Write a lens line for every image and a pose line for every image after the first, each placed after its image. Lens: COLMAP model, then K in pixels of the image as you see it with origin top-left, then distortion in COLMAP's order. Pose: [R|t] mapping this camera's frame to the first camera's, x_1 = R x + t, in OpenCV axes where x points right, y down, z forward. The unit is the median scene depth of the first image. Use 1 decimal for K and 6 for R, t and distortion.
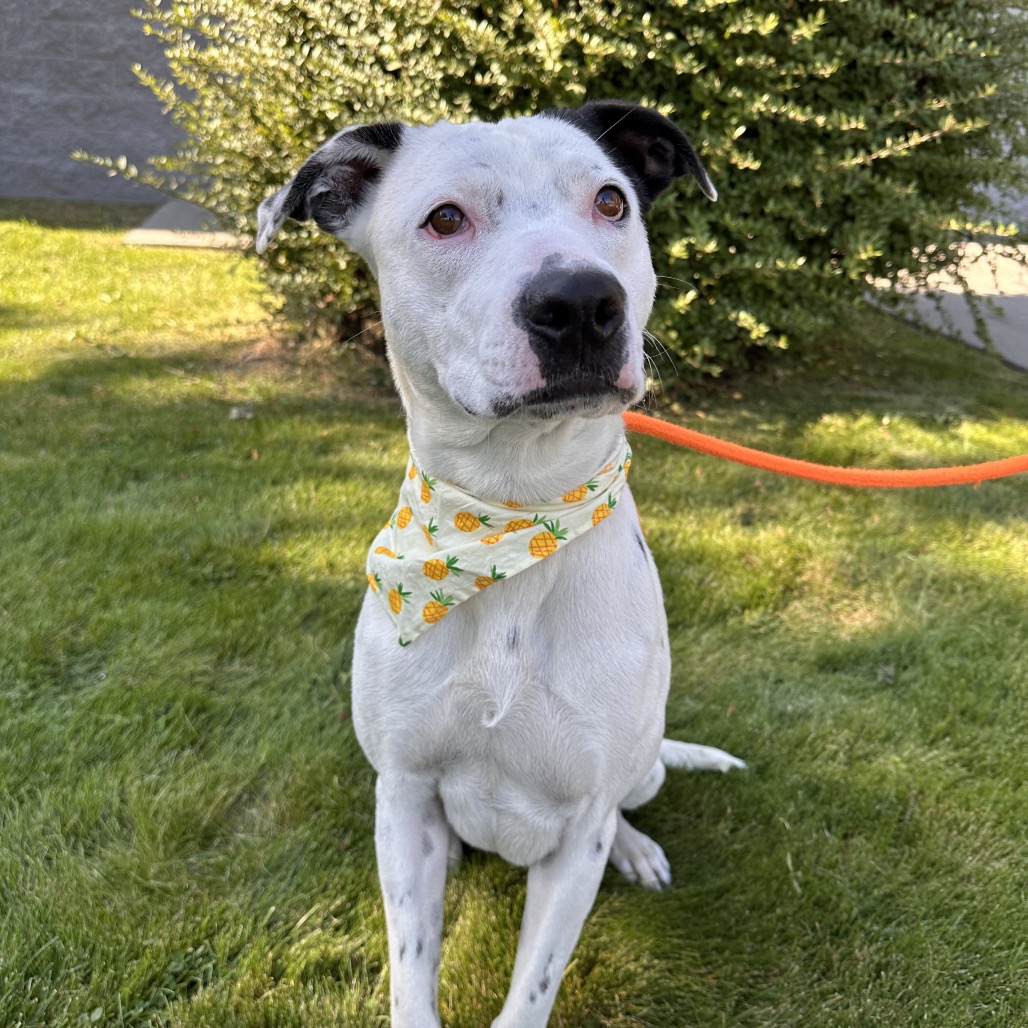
lens RADIAL K [[1003.3, 0, 497.0], [0, 1003.3, 504.1], [0, 0, 1]] dist [-0.019733, 0.000000]
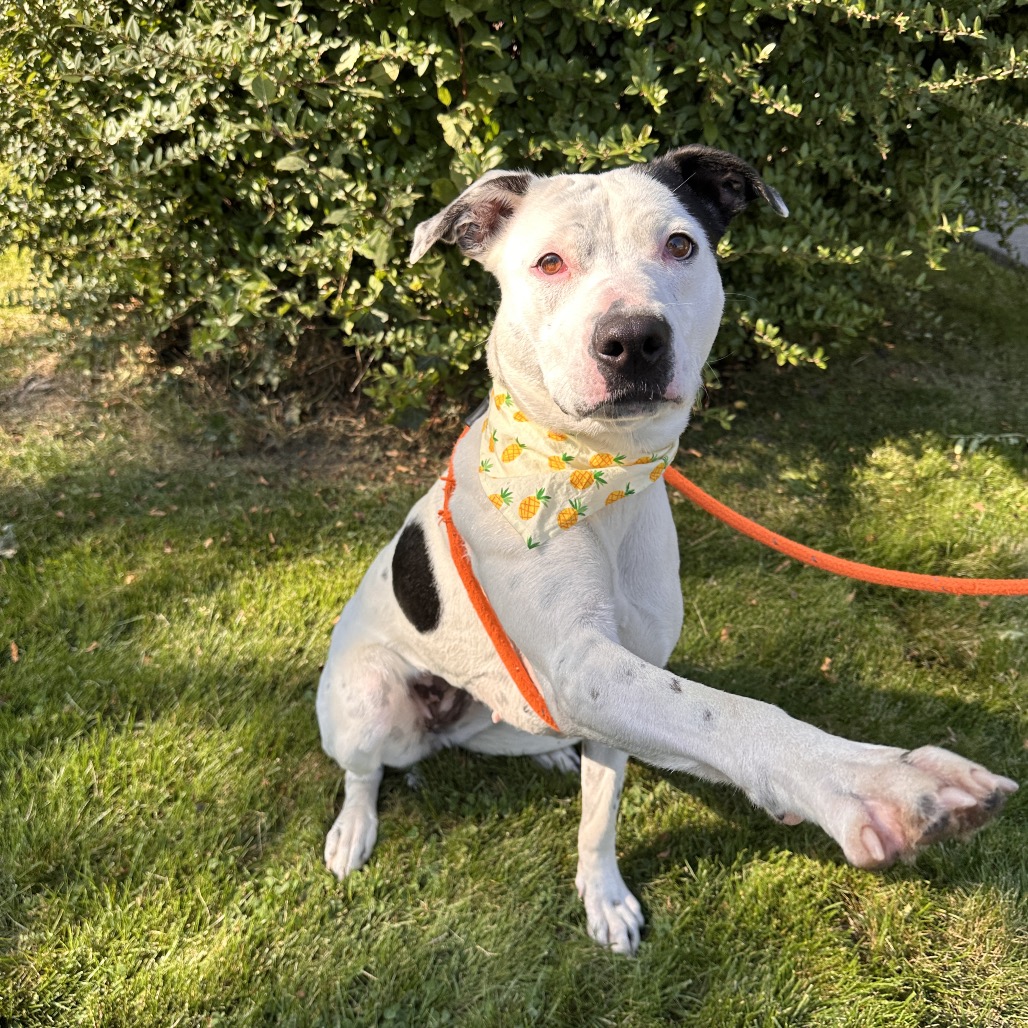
lens RADIAL K [[1003.3, 0, 506.9], [0, 1003.3, 538.2], [0, 0, 1]] dist [-0.019733, 0.000000]
pose [[0.994624, -0.088126, 0.054380, 0.033875], [0.074700, 0.974281, 0.212596, -0.220207], [-0.071717, -0.207391, 0.975626, 0.368499]]
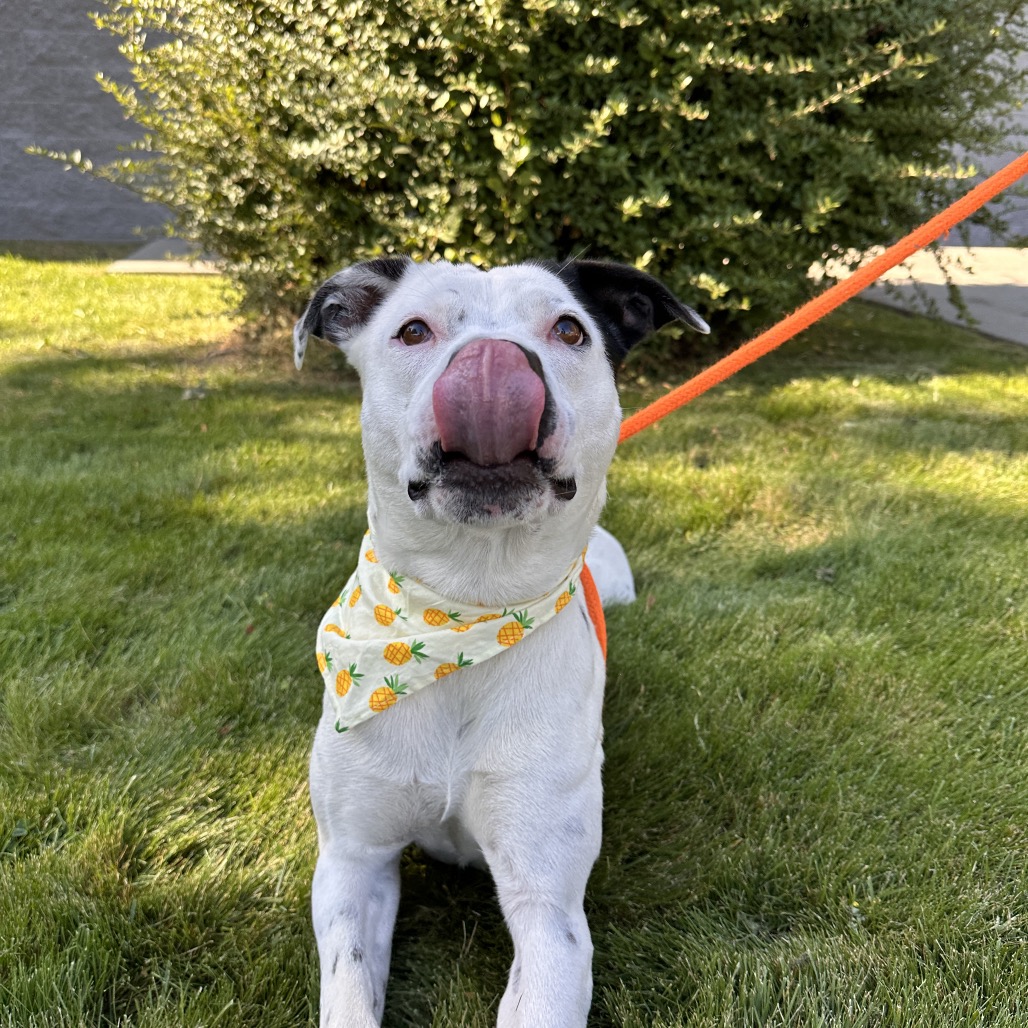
lens RADIAL K [[1003.3, 0, 498.2], [0, 1003.3, 535.6], [0, 0, 1]] dist [-0.019733, 0.000000]
pose [[0.999342, -0.031195, -0.018521, 0.059992], [0.030570, 0.998985, -0.033092, 0.095396], [0.019534, 0.032504, 0.999281, 0.029437]]
